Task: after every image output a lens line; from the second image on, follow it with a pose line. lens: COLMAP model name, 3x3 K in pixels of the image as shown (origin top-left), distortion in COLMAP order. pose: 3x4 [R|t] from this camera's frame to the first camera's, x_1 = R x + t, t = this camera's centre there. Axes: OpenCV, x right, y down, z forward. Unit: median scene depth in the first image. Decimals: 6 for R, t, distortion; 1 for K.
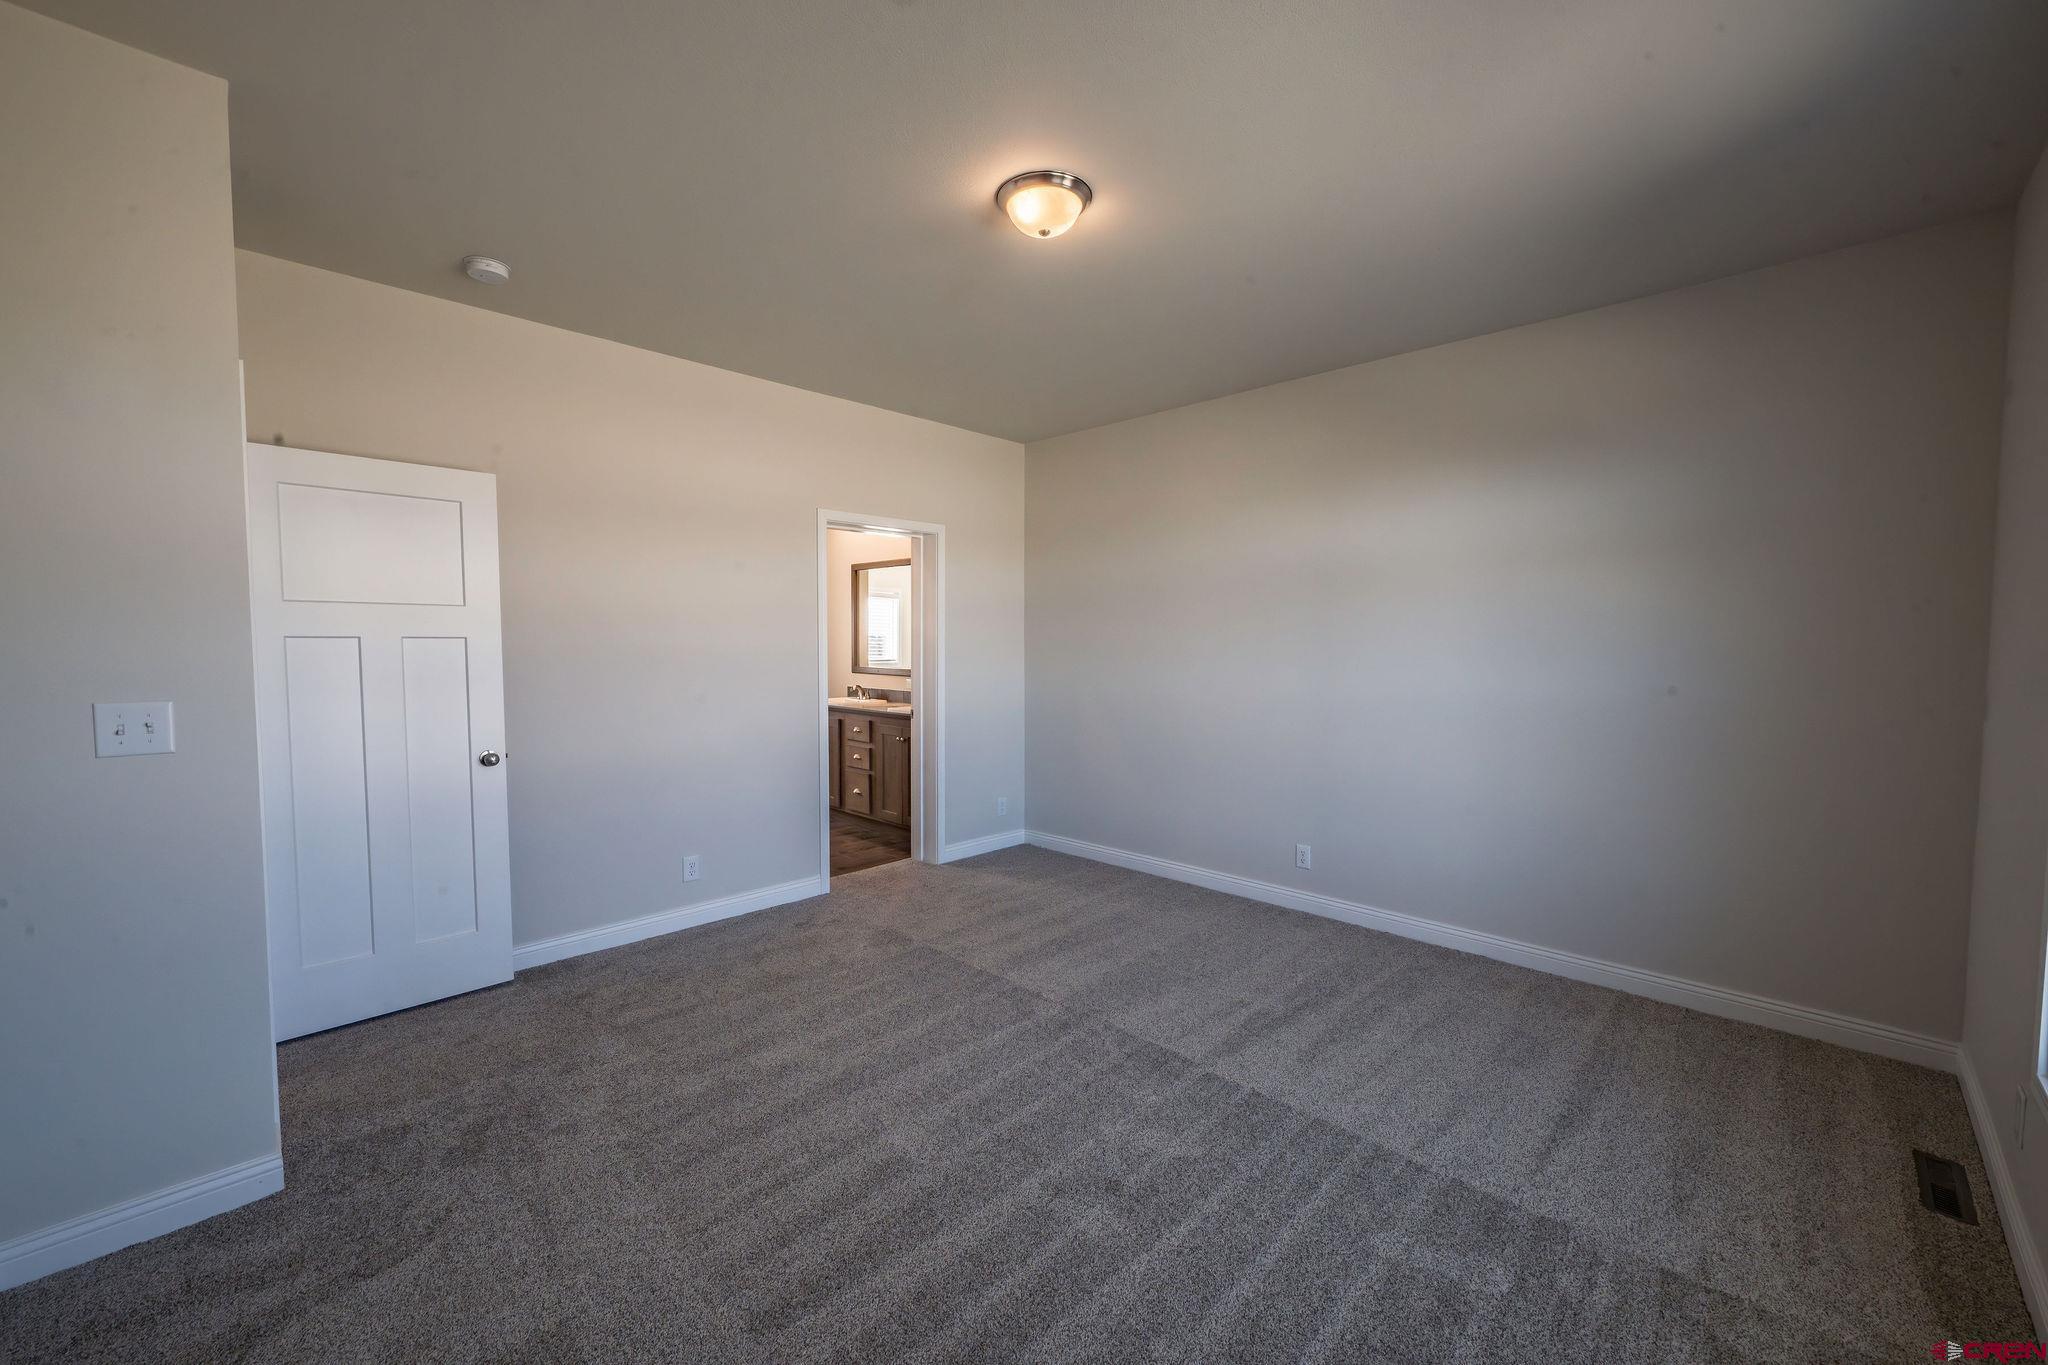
lens RADIAL K [[804.9, 0, 1017.6], [0, 804.9, 689.9], [0, 0, 1]] dist [-0.001167, -0.000602]
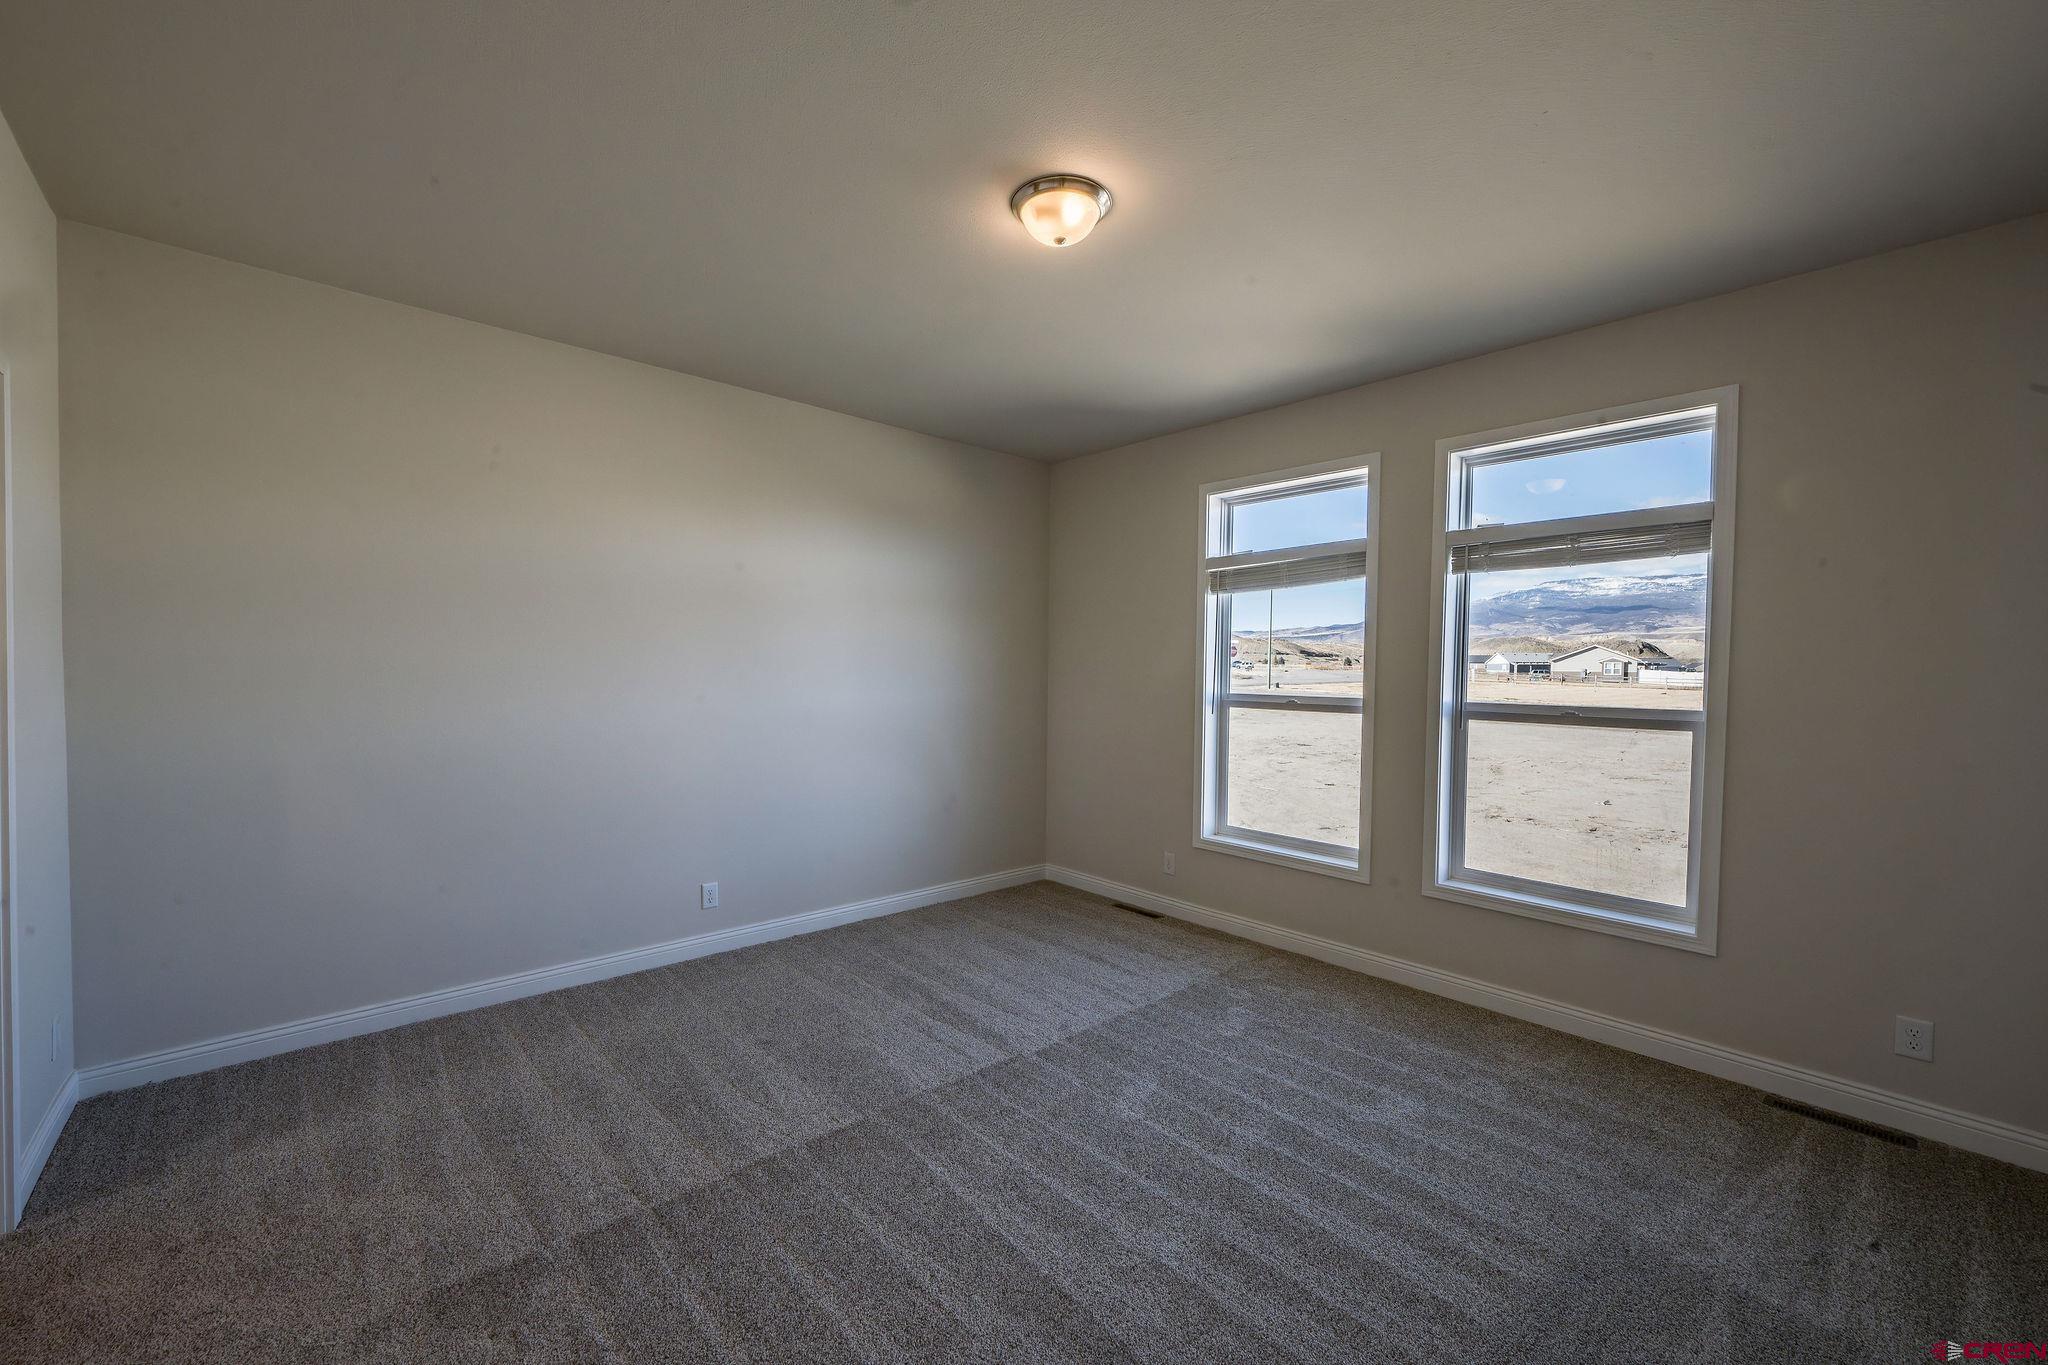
lens RADIAL K [[804.9, 0, 1010.8], [0, 804.9, 671.4], [0, 0, 1]] dist [-0.001167, -0.000602]
pose [[0.068871, -0.004331, 0.997616, -0.716396], [0.054793, 0.998498, 0.000552, -0.039182], [-0.996120, 0.054625, 0.069005, 0.773271]]
